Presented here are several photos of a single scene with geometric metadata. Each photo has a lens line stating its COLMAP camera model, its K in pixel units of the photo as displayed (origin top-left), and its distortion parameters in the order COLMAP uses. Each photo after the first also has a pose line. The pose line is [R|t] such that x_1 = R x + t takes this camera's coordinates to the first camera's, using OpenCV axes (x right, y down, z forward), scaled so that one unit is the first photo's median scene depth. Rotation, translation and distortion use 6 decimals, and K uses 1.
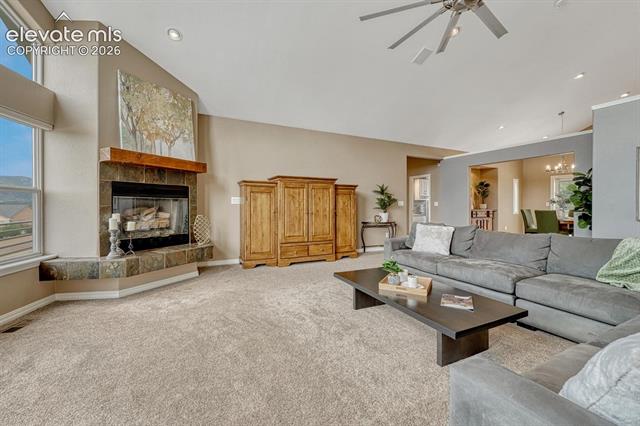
lens RADIAL K [[273.9, 0, 319.2], [0, 273.9, 208.0], [0, 0, 1]] dist [-0.013333, 0.002407]
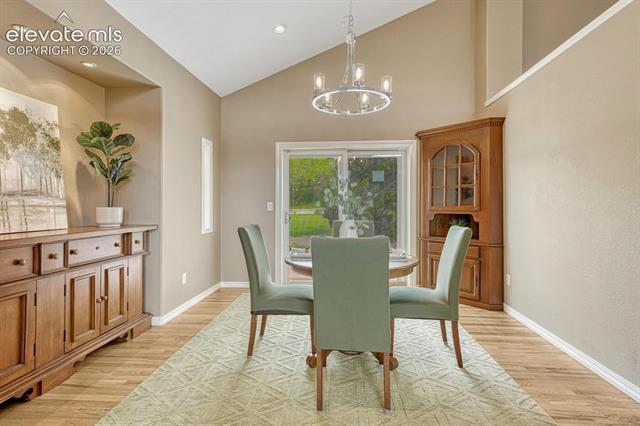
lens RADIAL K [[320.7, 0, 320.0], [0, 320.7, 208.1], [0, 0, 1]] dist [-0.002473, -0.000121]
pose [[0.512797, 0.003708, 0.858502, 0.434264], [0.004496, 0.999965, -0.007004, -0.010223], [-0.858498, 0.007451, 0.512762, 0.655933]]
